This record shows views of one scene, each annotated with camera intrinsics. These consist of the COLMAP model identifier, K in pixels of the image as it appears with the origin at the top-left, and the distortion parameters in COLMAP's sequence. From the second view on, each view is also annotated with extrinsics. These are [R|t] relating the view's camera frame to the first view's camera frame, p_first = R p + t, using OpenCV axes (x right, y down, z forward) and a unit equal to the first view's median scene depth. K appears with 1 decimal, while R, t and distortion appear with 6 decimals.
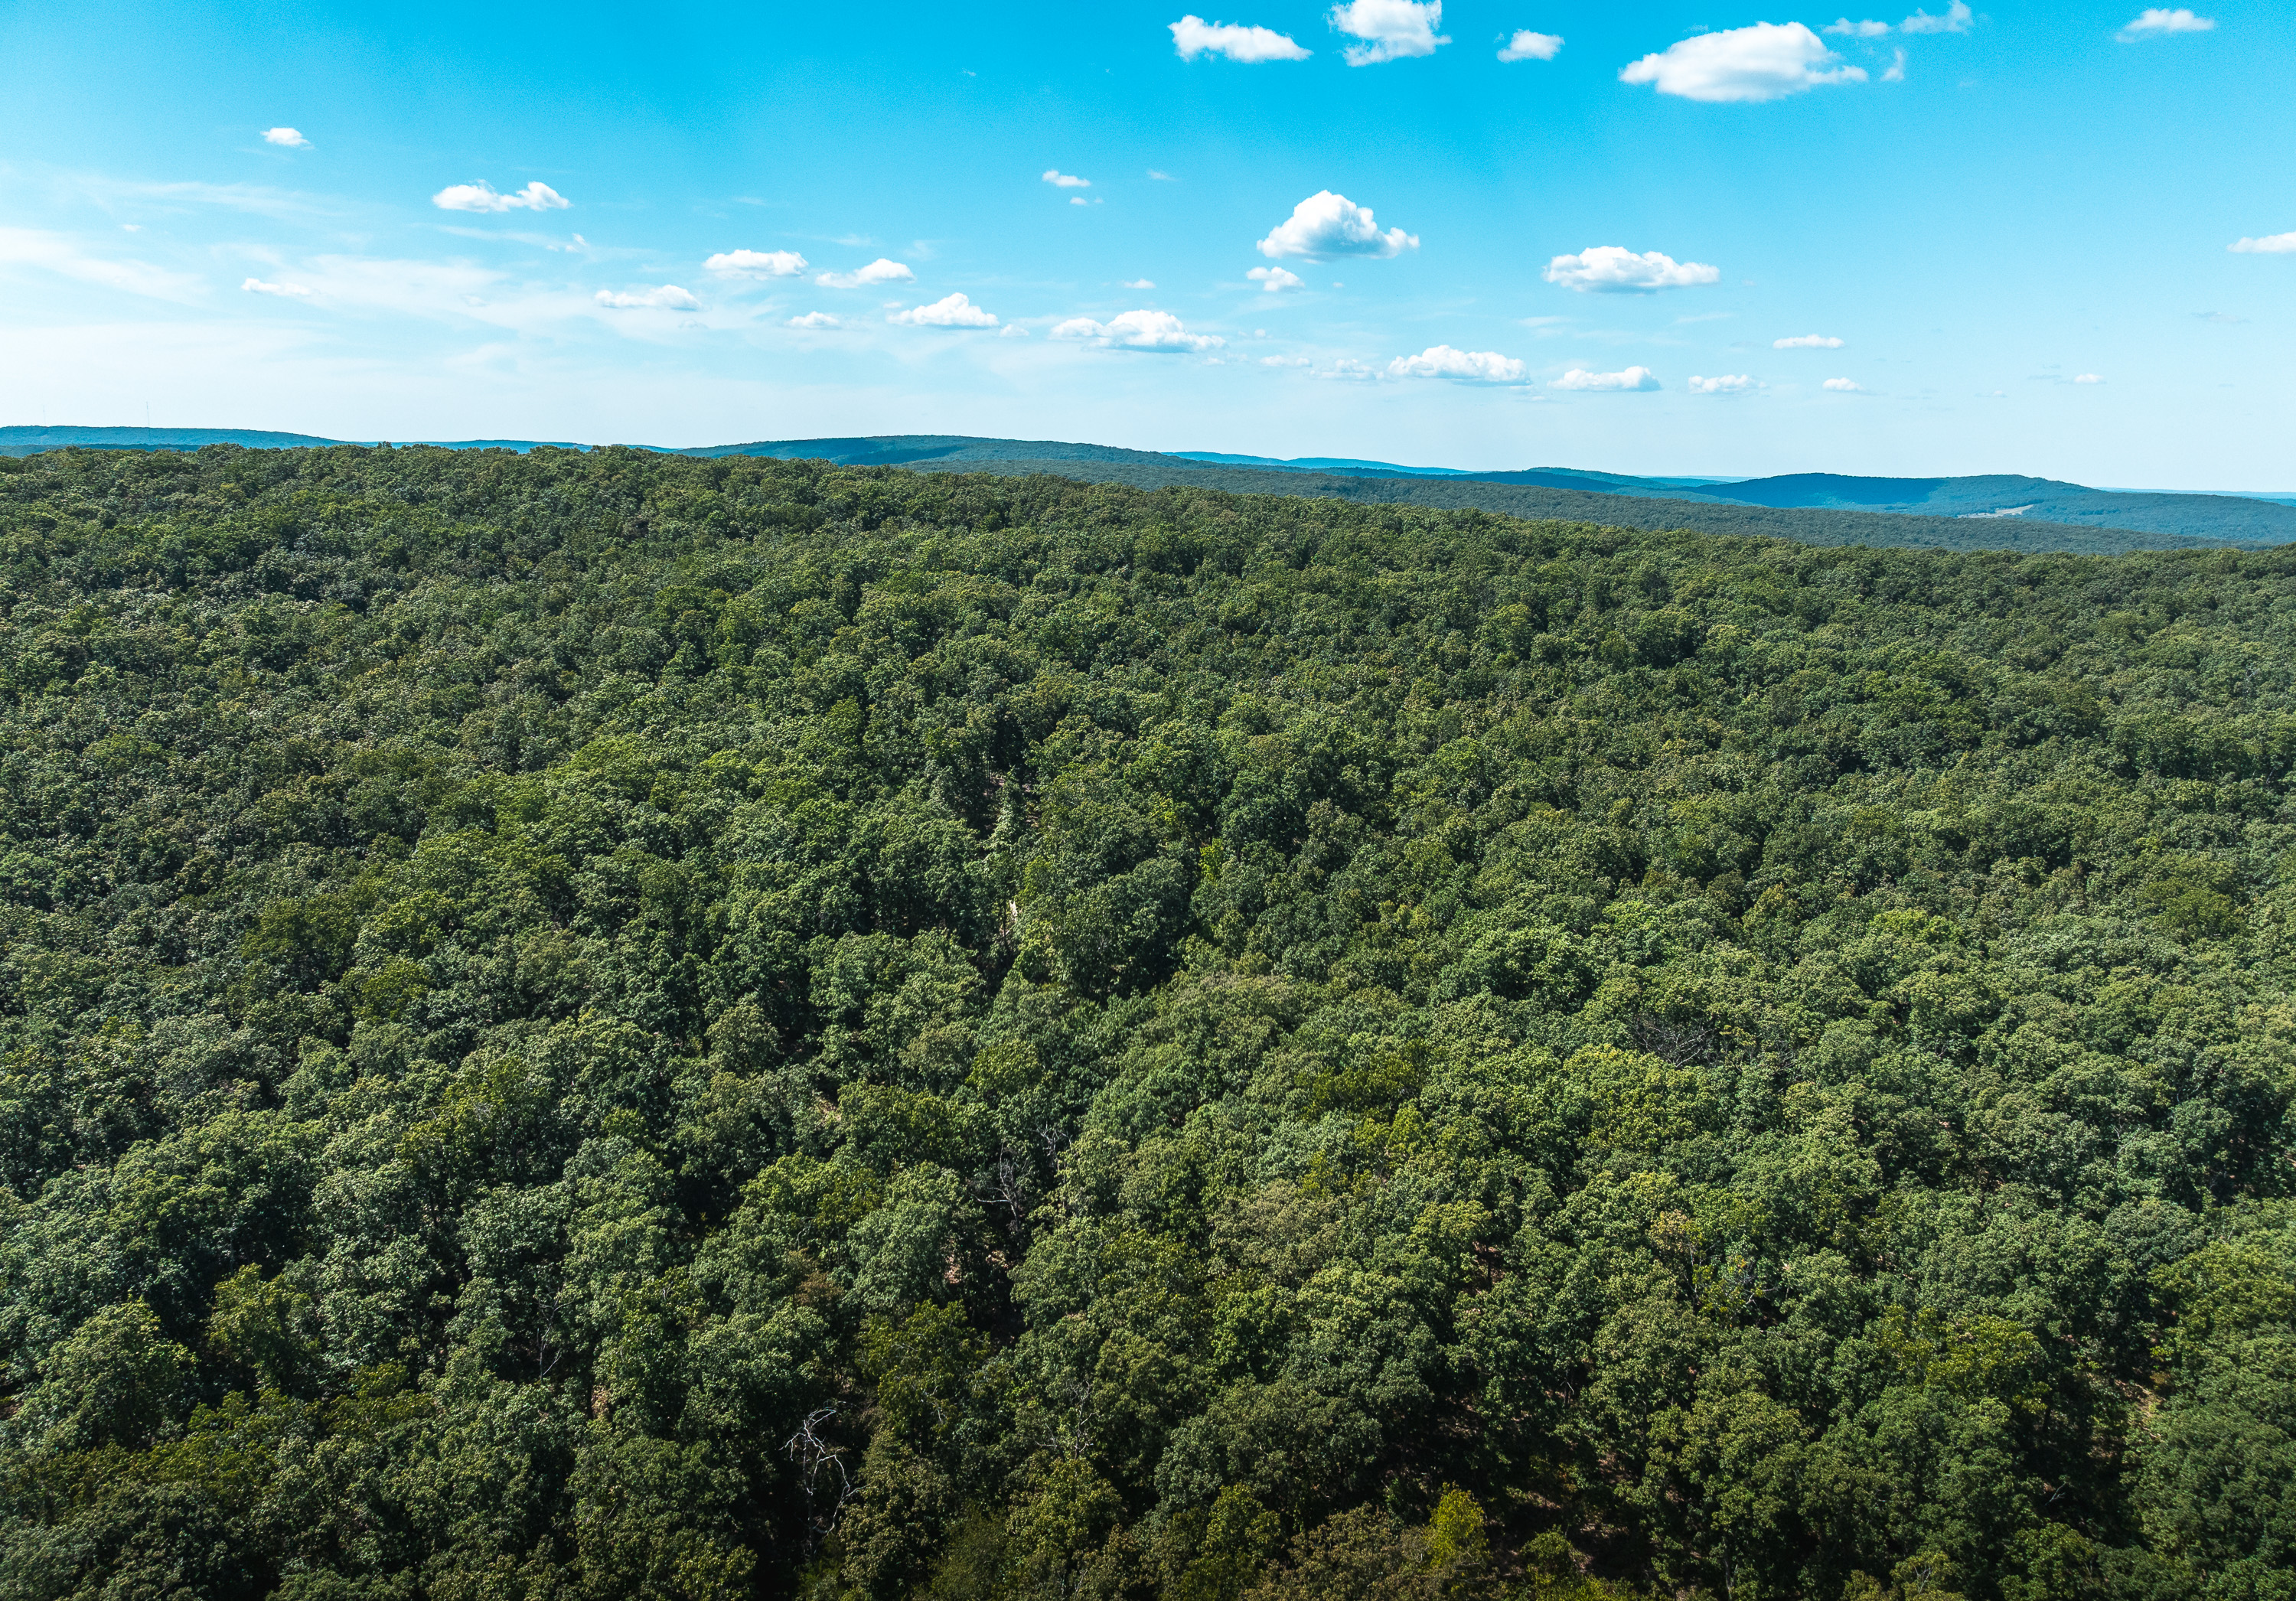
lens RADIAL K [[1668.4, 0, 1148.0], [0, 1668.4, 800.5], [0, 0, 1]] dist [0.013821, -0.057548]
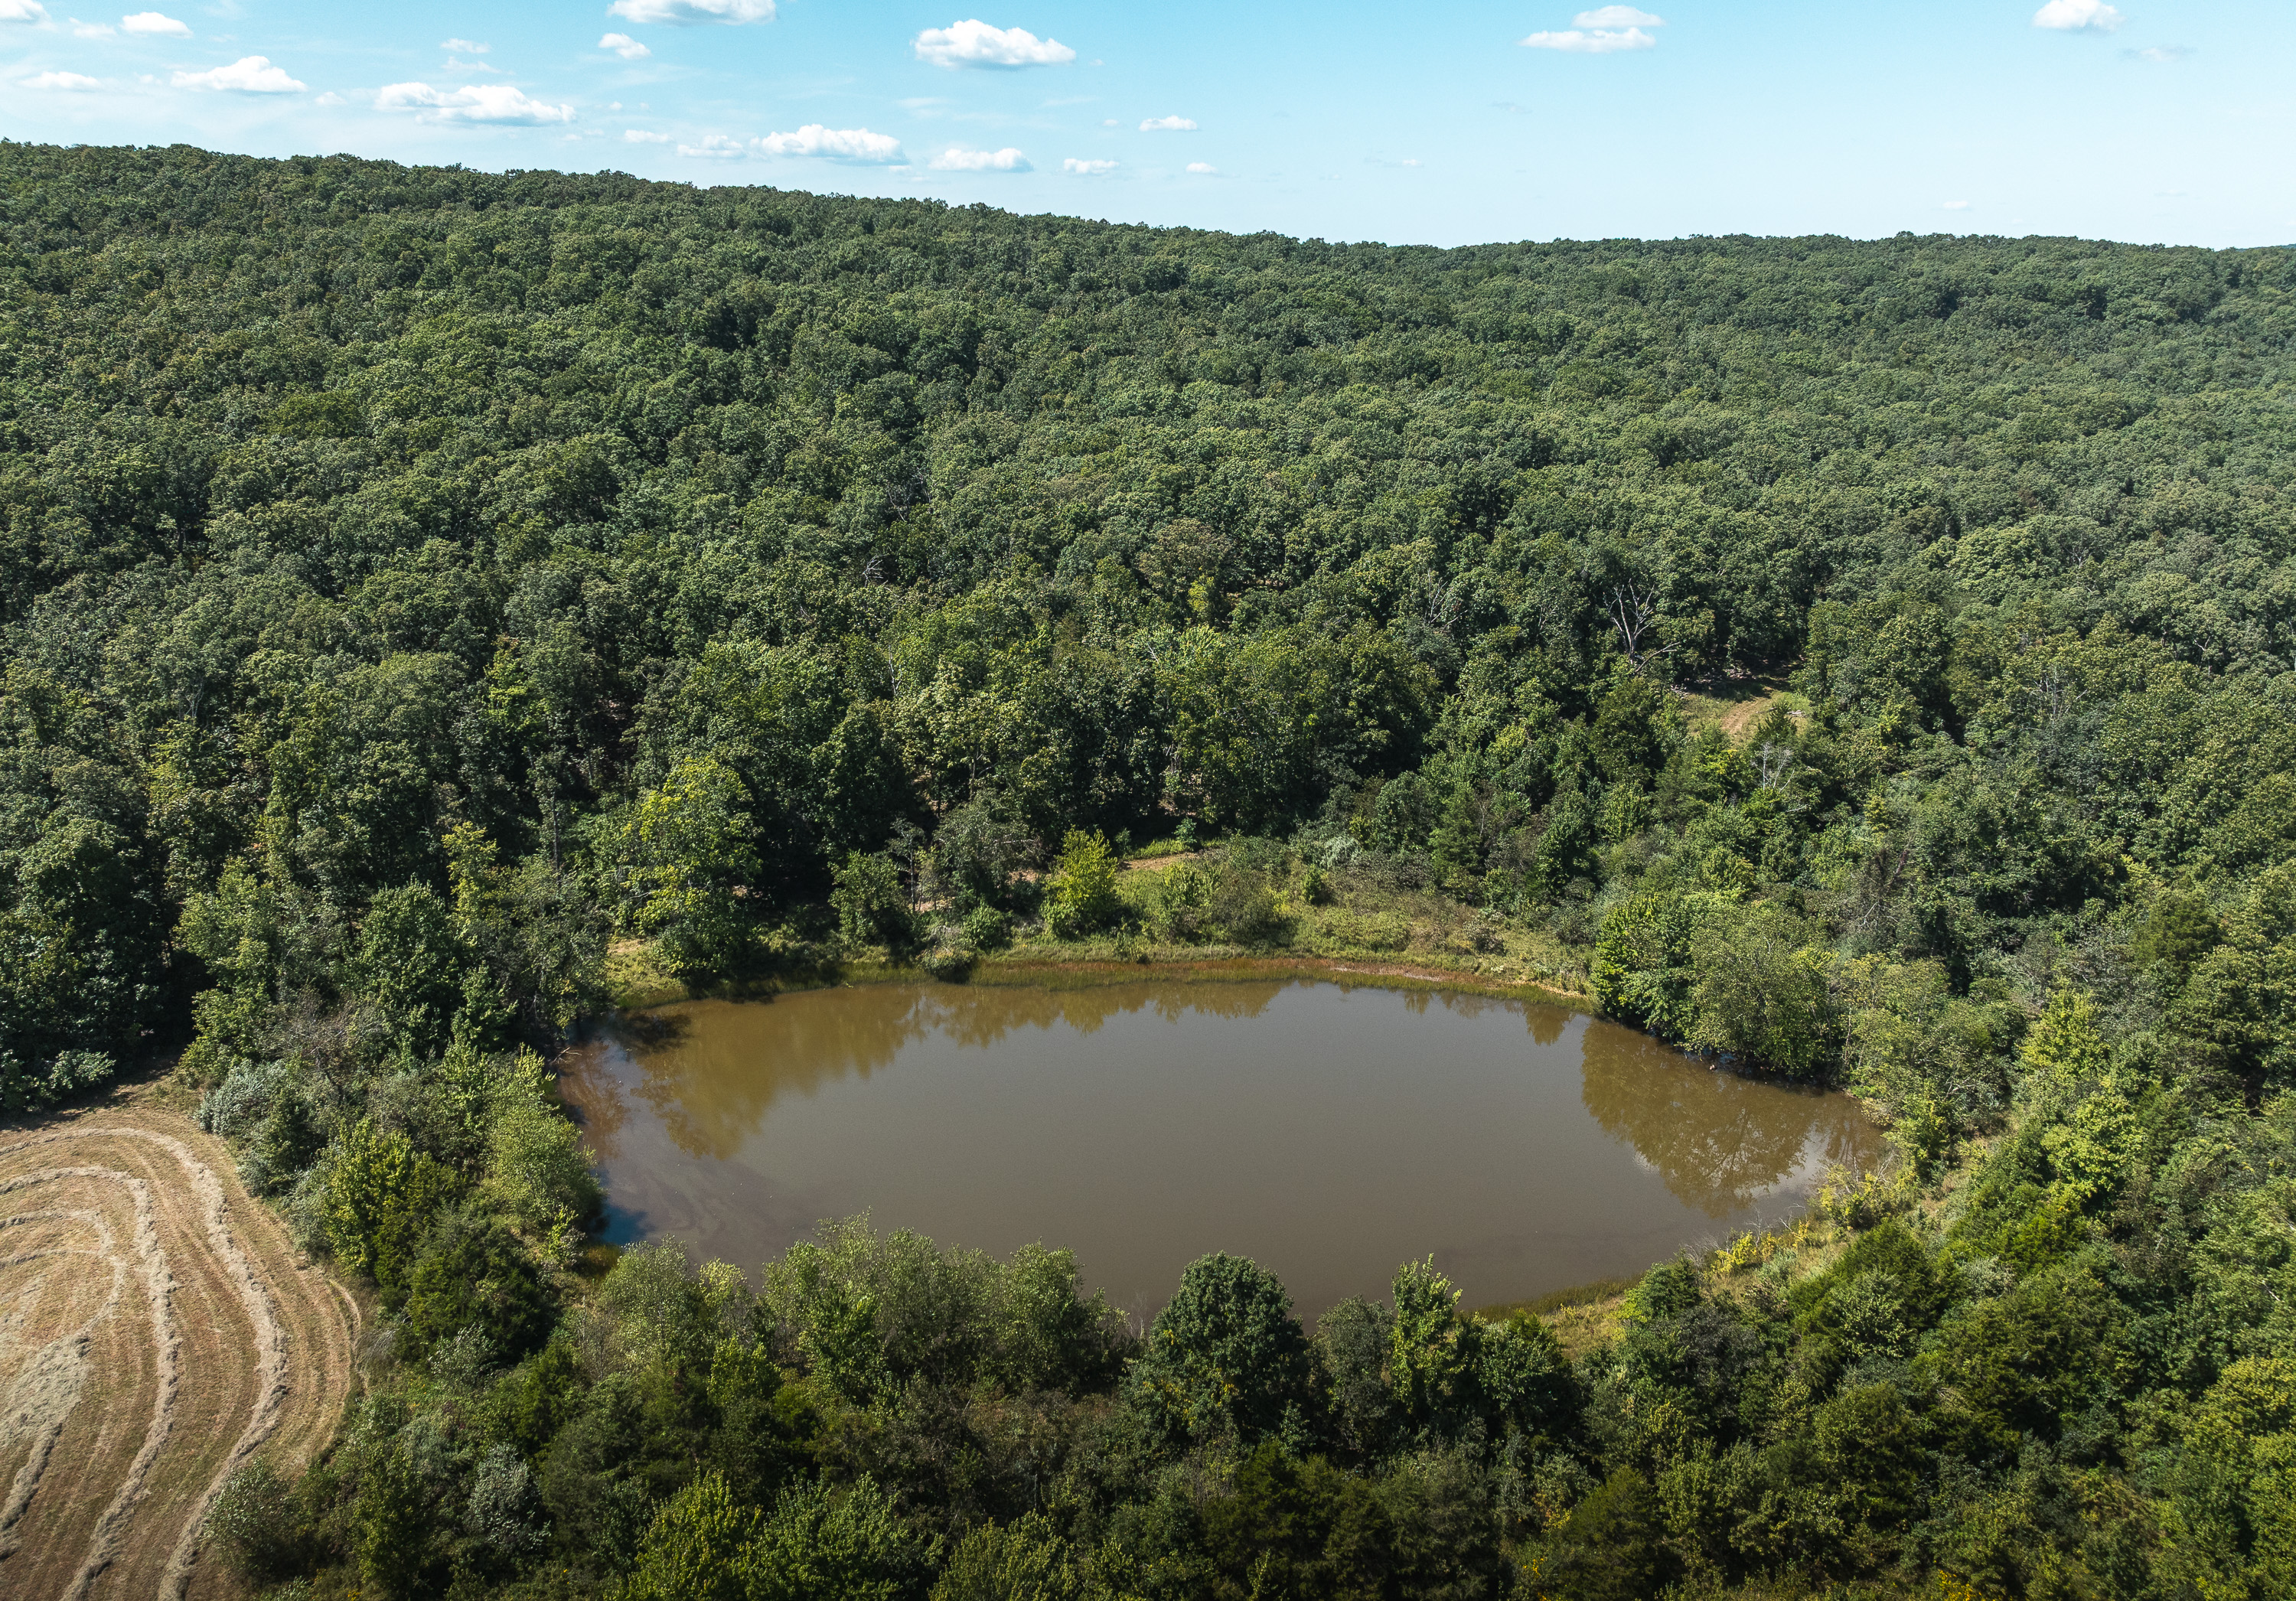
lens RADIAL K [[1668.4, 0, 1148.0], [0, 1668.4, 800.5], [0, 0, 1]] dist [0.013821, -0.057548]
pose [[0.937290, -0.113532, 0.329543, -0.177034], [0.074059, 0.988745, 0.129998, 0.133456], [-0.340593, -0.097440, 0.935148, -0.273391]]
